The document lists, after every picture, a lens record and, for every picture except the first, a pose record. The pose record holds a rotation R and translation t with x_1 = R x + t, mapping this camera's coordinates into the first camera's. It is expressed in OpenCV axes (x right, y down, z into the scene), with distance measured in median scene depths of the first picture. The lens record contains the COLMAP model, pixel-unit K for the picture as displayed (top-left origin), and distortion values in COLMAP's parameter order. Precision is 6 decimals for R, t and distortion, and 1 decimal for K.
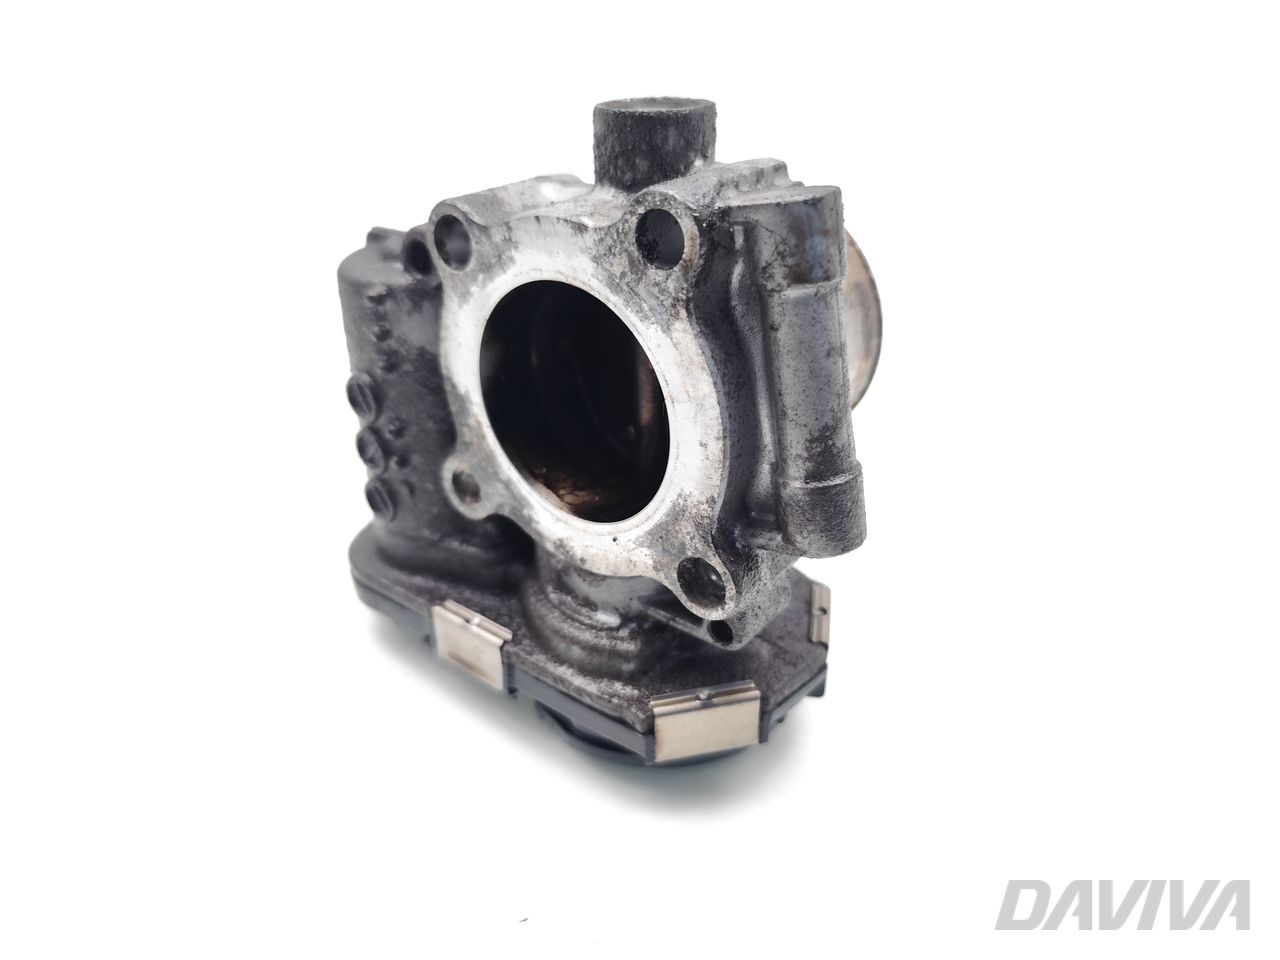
lens RADIAL K [[860.9, 0, 643.2], [0, 860.9, 486.8], [0, 0, 1]] dist [-0.061685, -0.001533]
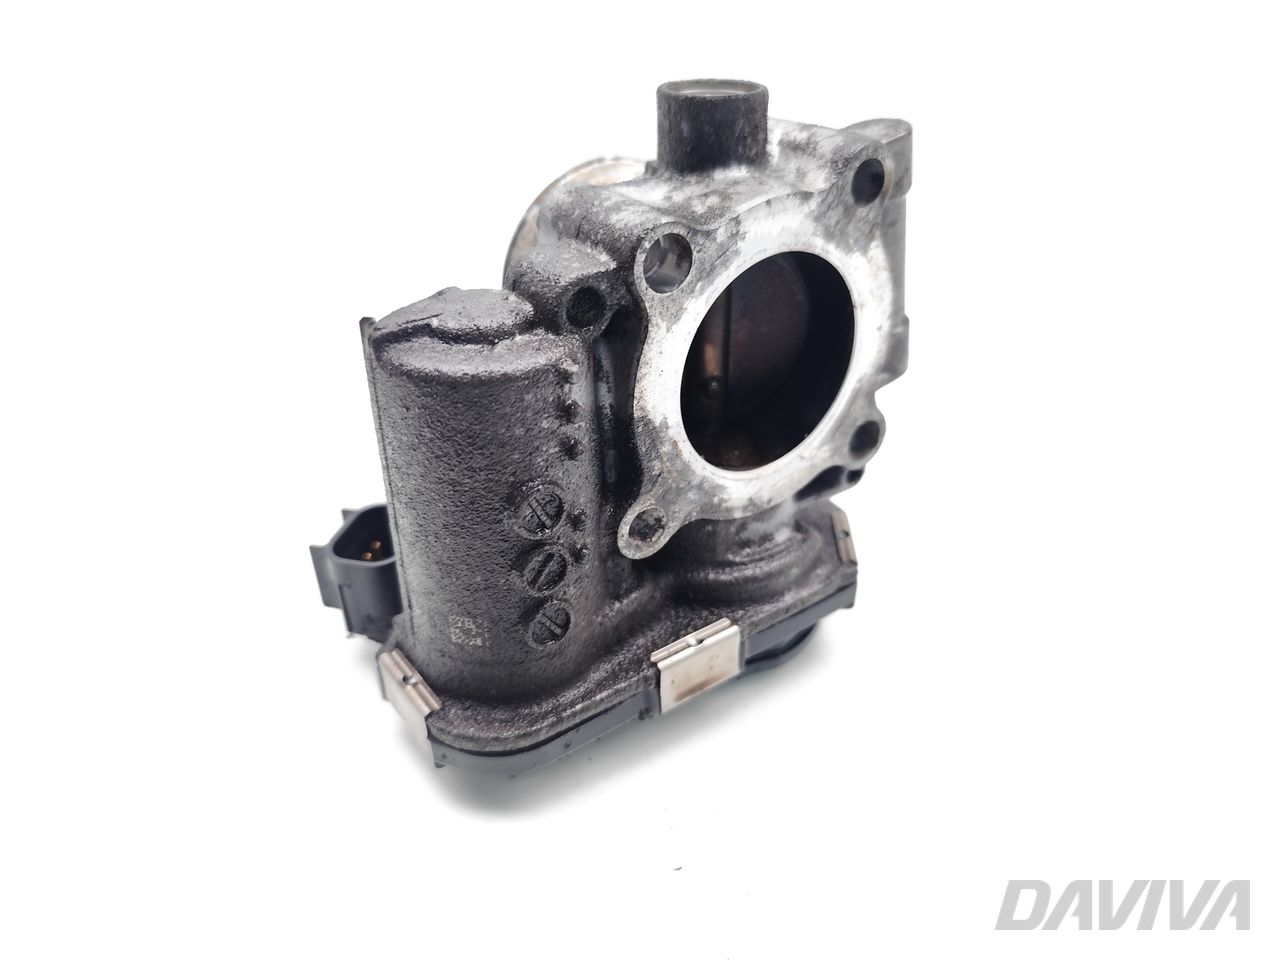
lens RADIAL K [[860.9, 0, 643.6], [0, 860.9, 473.1], [0, 0, 1]] dist [-0.061685, -0.001533]
pose [[0.352184, -0.505772, 0.787503, -1.136710], [0.475084, 0.821558, 0.315178, -0.426895], [-0.806388, 0.263129, 0.529624, 0.622940]]
